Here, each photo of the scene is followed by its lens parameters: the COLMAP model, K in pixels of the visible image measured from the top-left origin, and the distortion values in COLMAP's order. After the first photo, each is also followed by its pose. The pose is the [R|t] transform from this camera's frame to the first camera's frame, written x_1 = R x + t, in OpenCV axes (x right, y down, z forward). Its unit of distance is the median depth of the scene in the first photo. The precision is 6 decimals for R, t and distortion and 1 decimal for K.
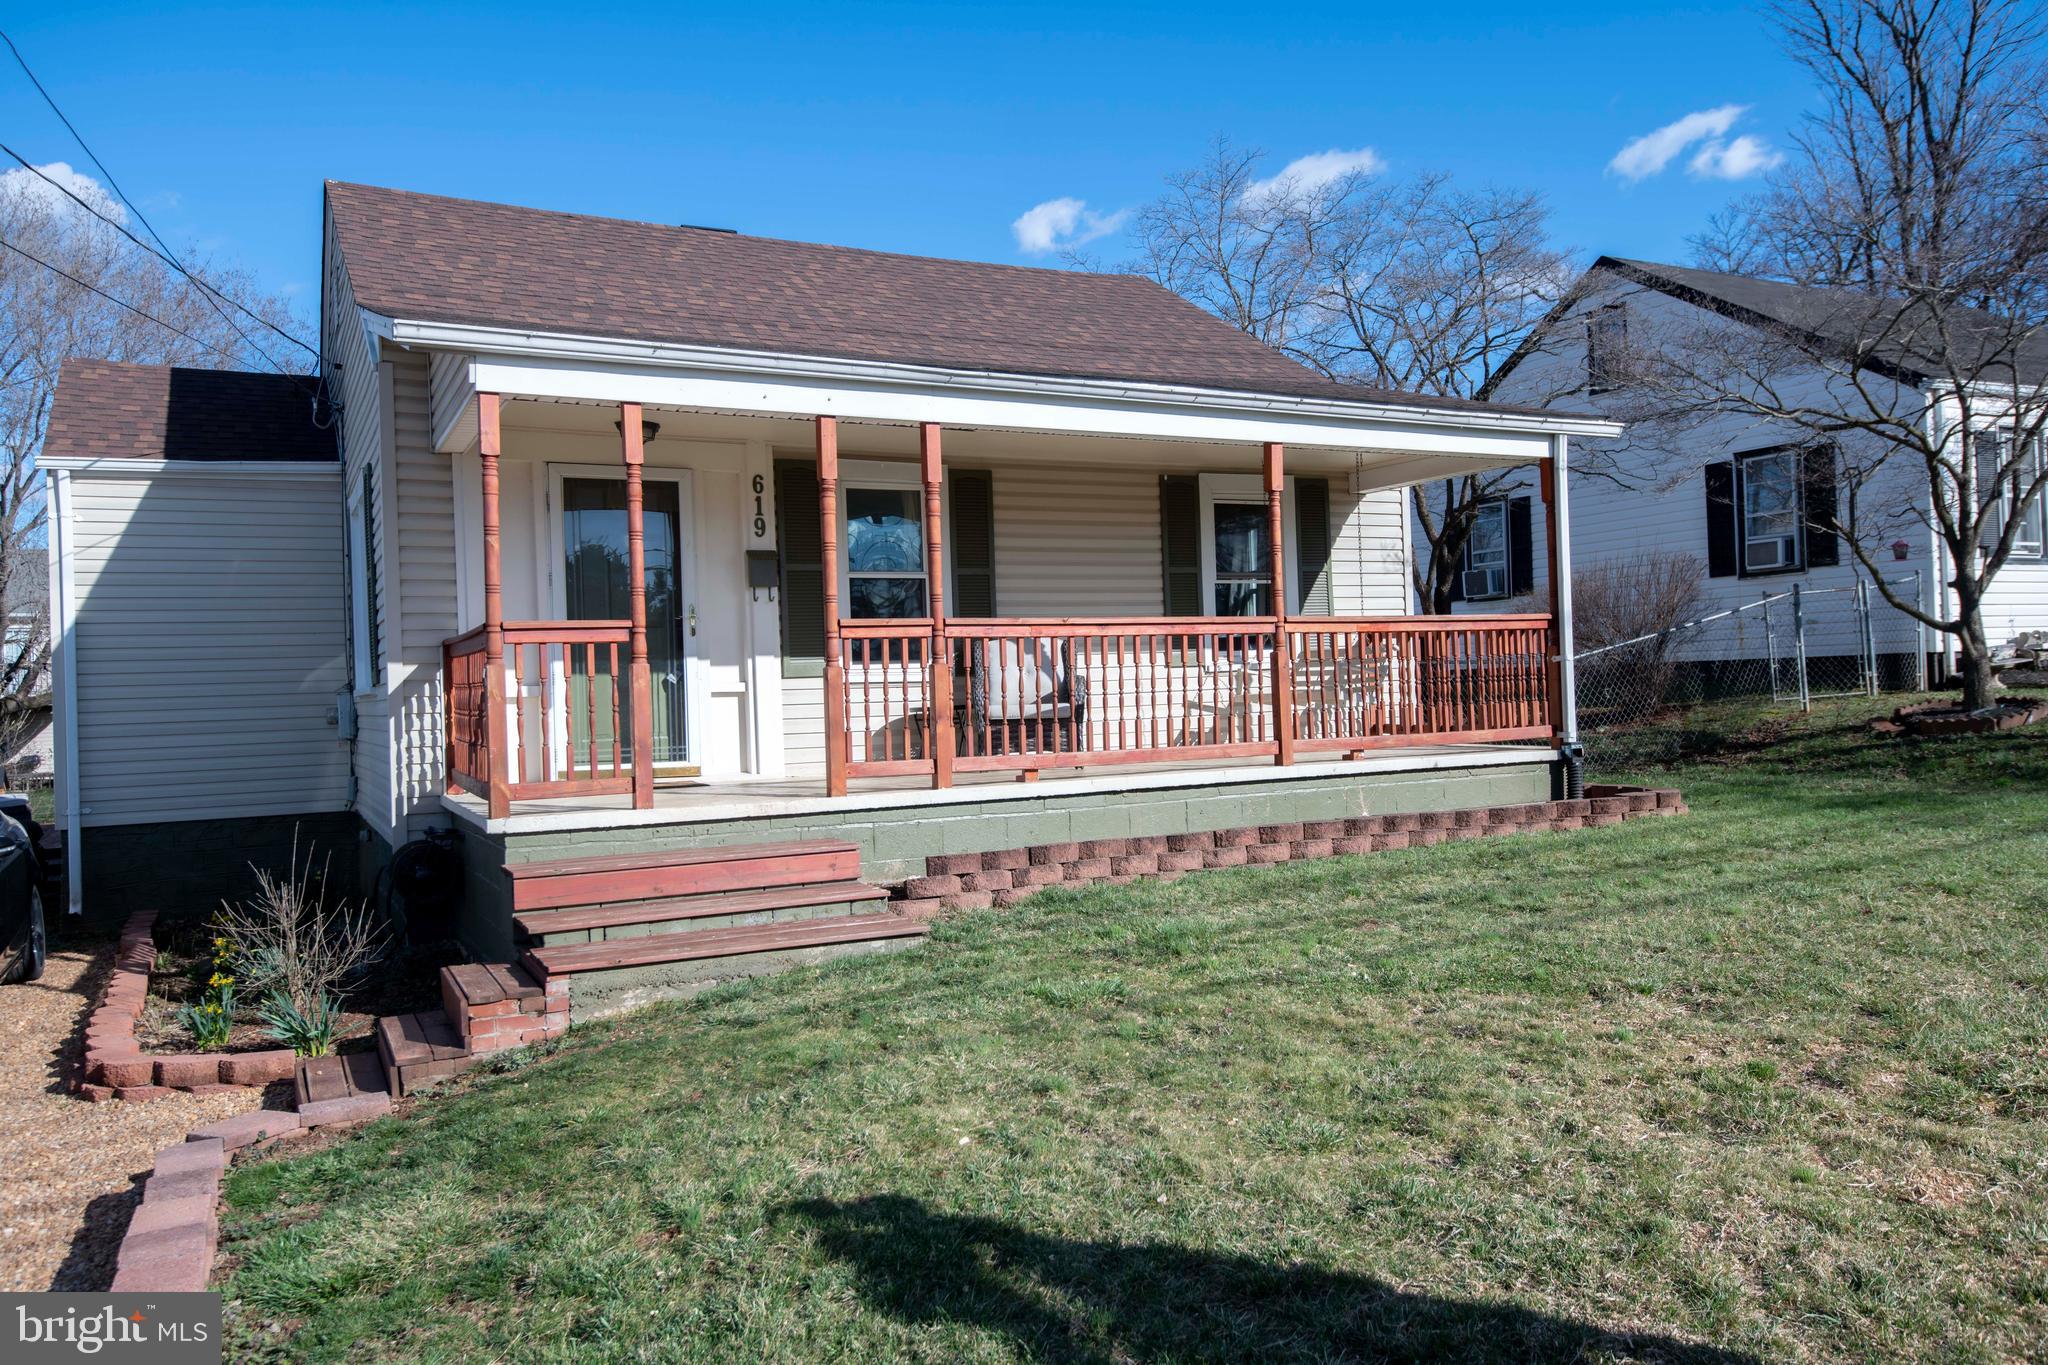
lens RADIAL K [[1500.5, 0, 1024.0], [0, 1500.5, 682.5], [0, 0, 1]] dist [-0.128925, -0.000270]
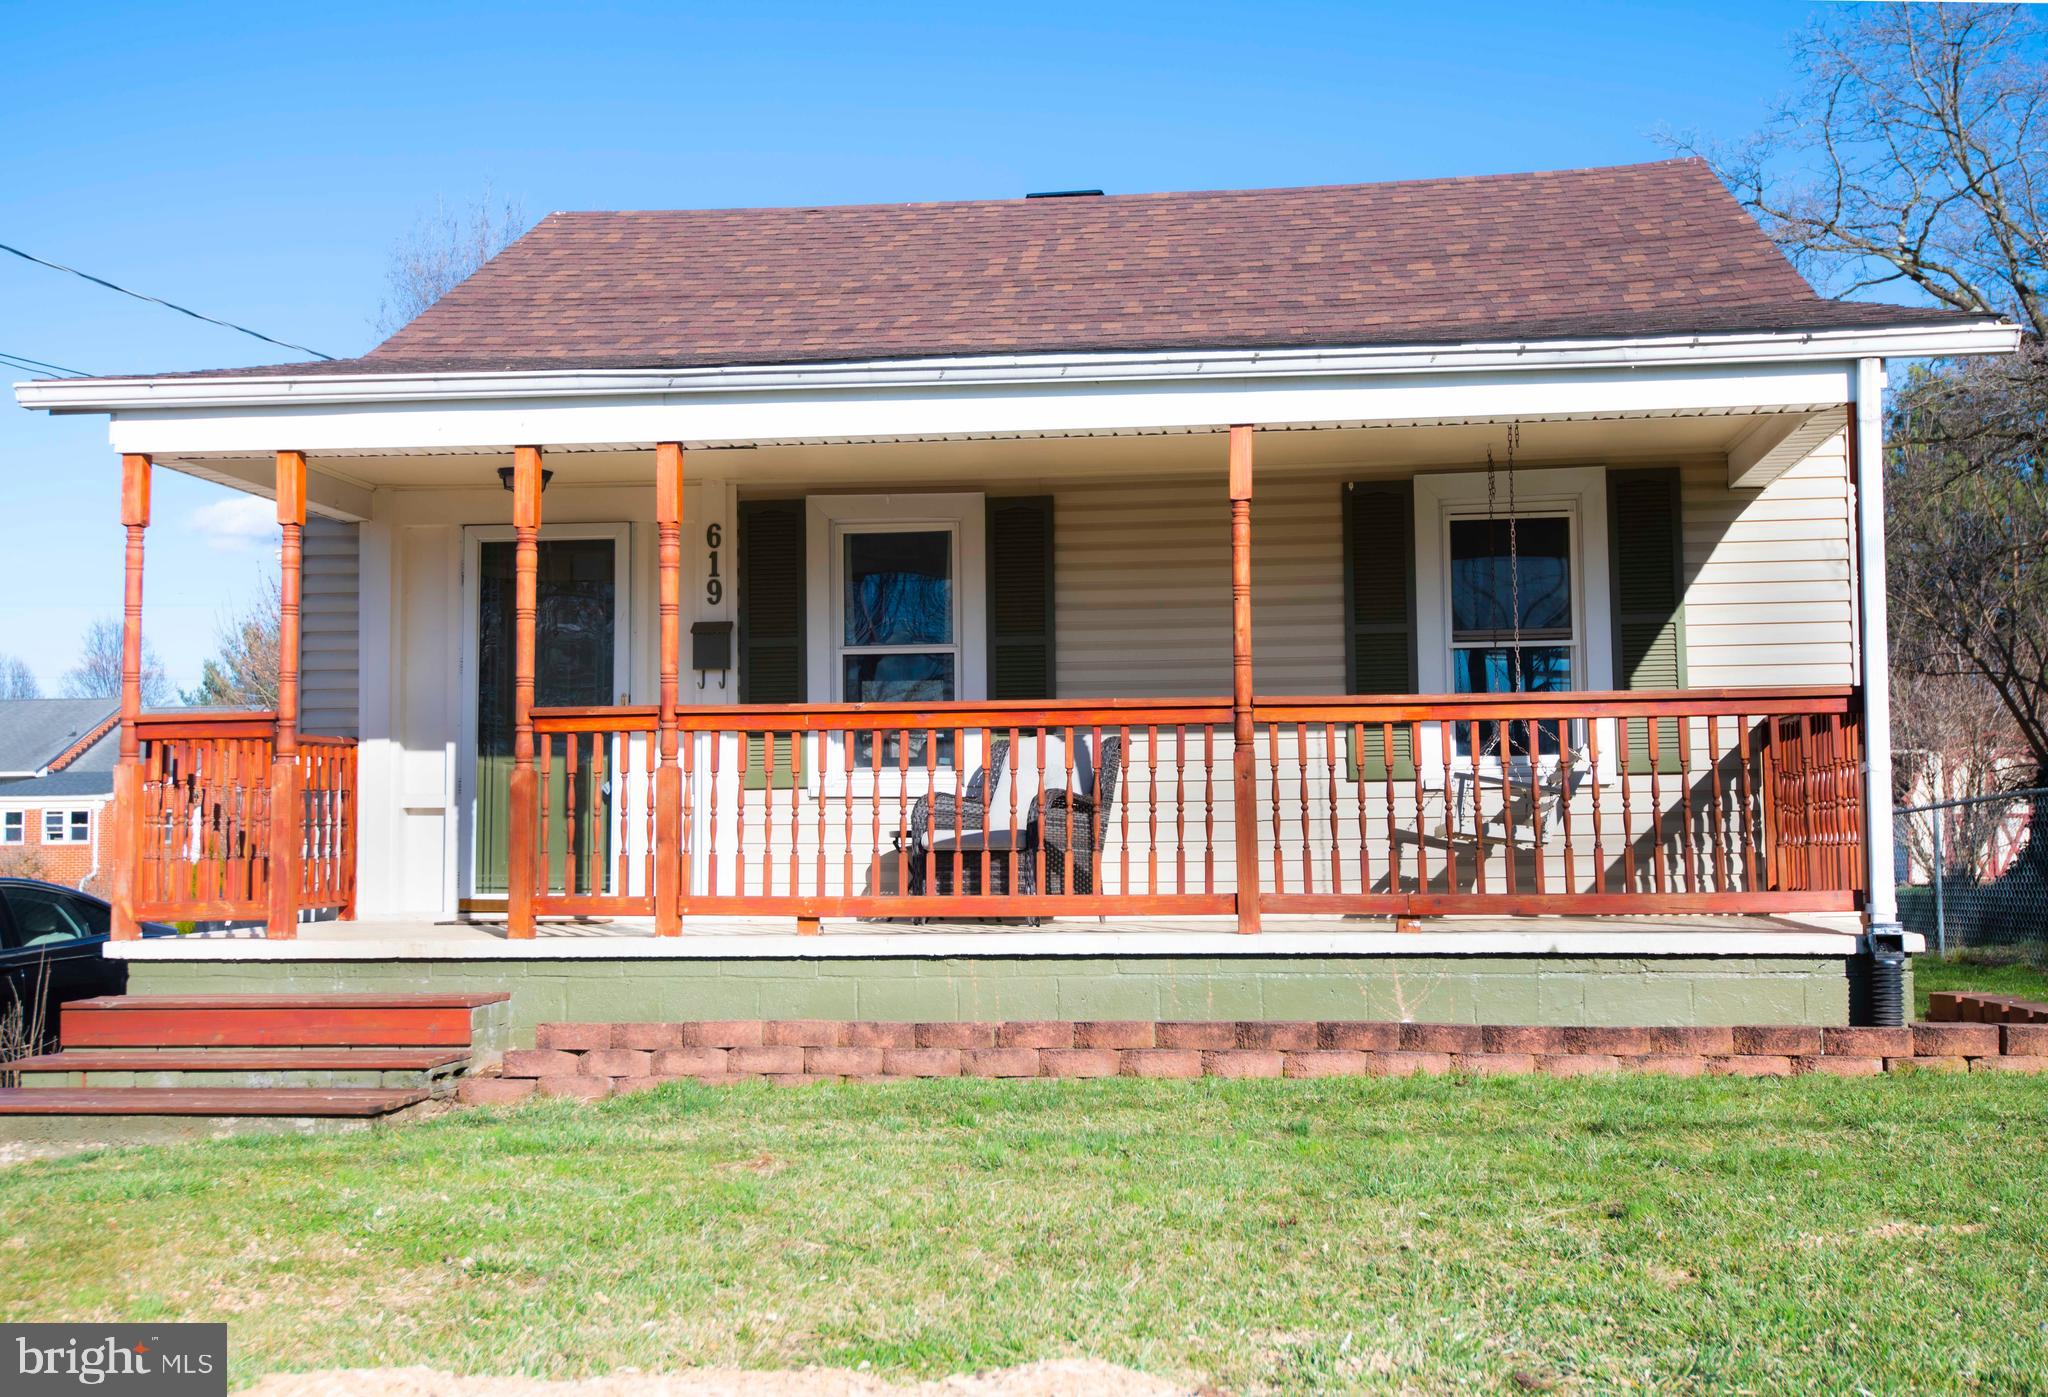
lens RADIAL K [[2096.9, 0, 1024.0], [0, 2096.9, 698.5], [0, 0, 1]] dist [-0.107075, 0.009178]
pose [[0.837982, -0.016581, -0.545446, 0.525232], [-0.011319, 0.998795, -0.047752, -0.000039], [0.545581, 0.046189, 0.836785, 0.186463]]
